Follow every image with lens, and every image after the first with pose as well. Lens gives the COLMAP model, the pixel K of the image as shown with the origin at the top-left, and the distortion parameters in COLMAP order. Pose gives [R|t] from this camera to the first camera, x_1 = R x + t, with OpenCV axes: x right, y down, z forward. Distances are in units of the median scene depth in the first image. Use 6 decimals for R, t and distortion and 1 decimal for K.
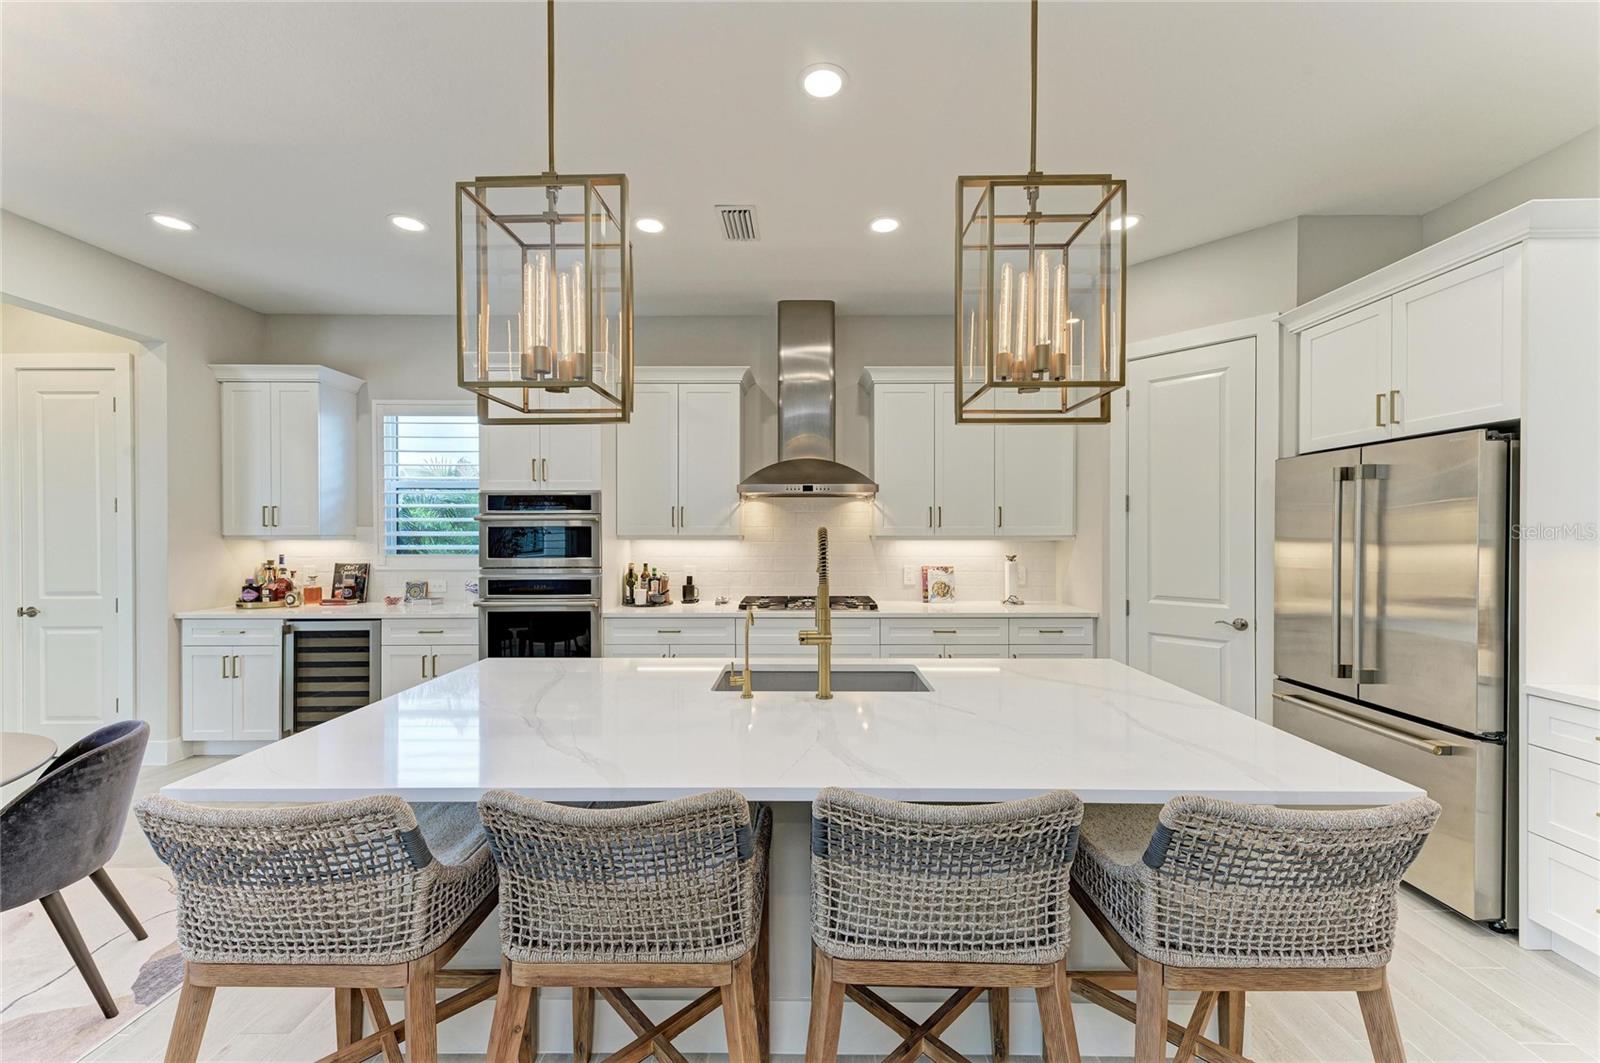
lens RADIAL K [[613.9, 0, 811.1], [0, 613.9, 529.7], [0, 0, 1]] dist [0.009728, -0.000492]
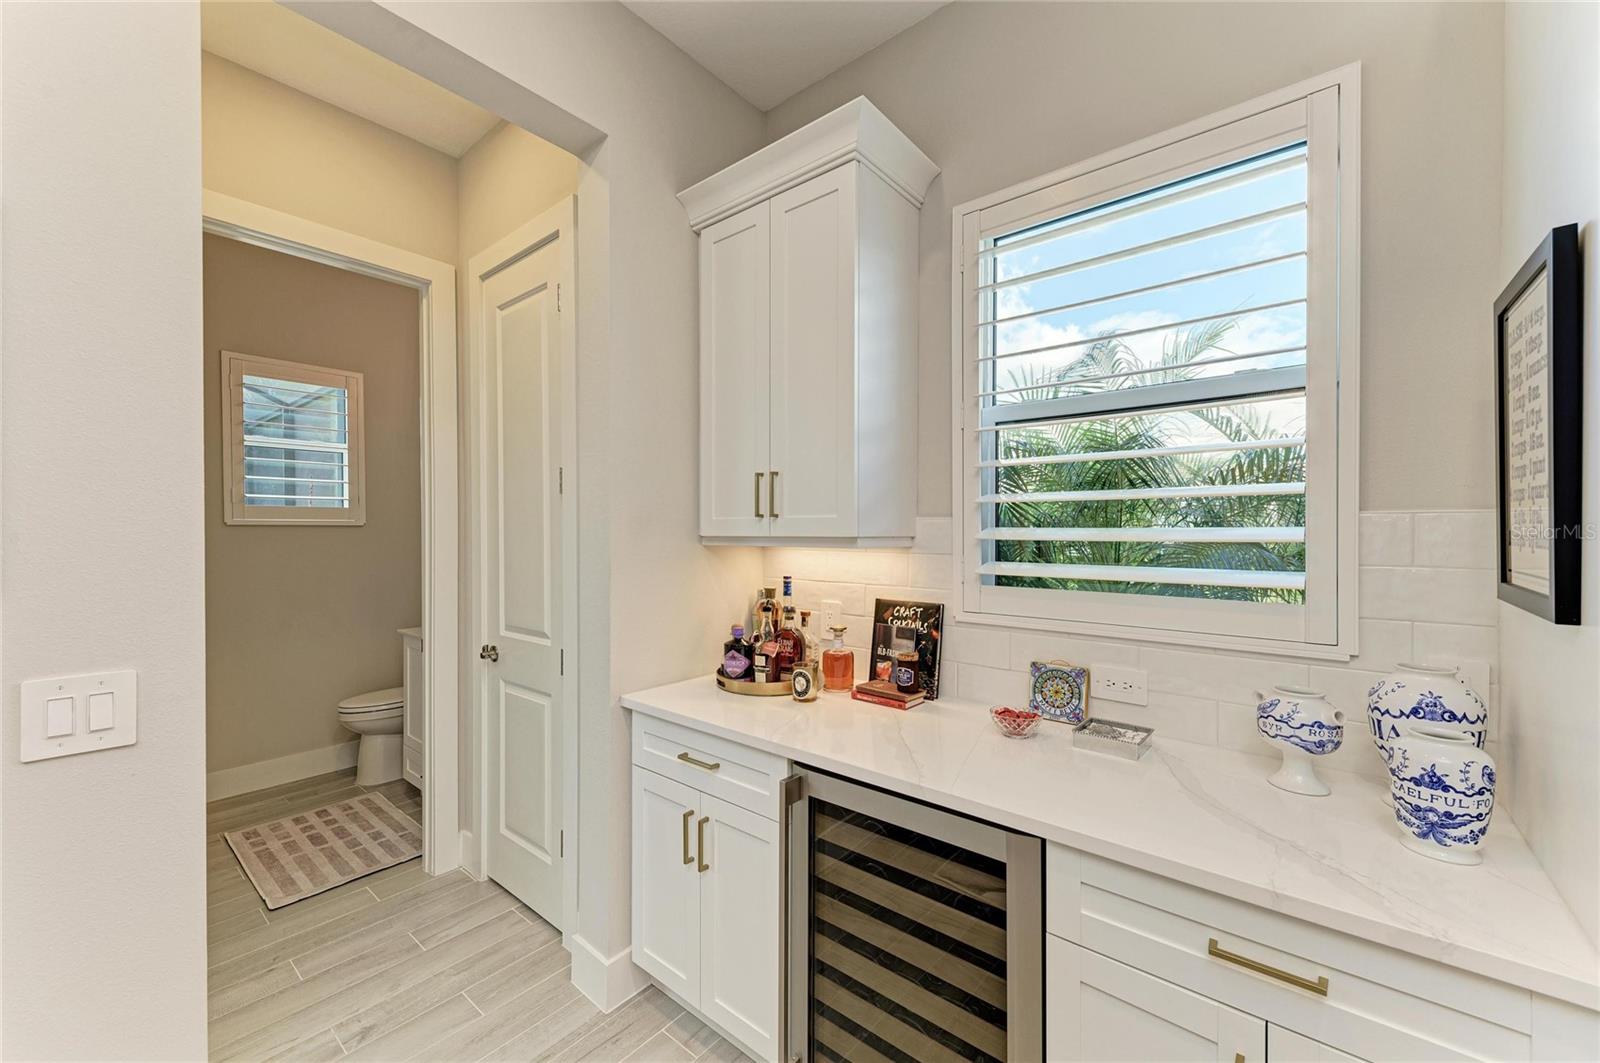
lens RADIAL K [[613.9, 0, 803.5], [0, 613.9, 535.1], [0, 0, 1]] dist [0.009728, -0.000492]
pose [[0.769897, -0.001127, -0.638167, -0.540535], [-0.001872, 0.999990, -0.004025, 0.009083], [0.638165, 0.004293, 0.769887, 0.638933]]
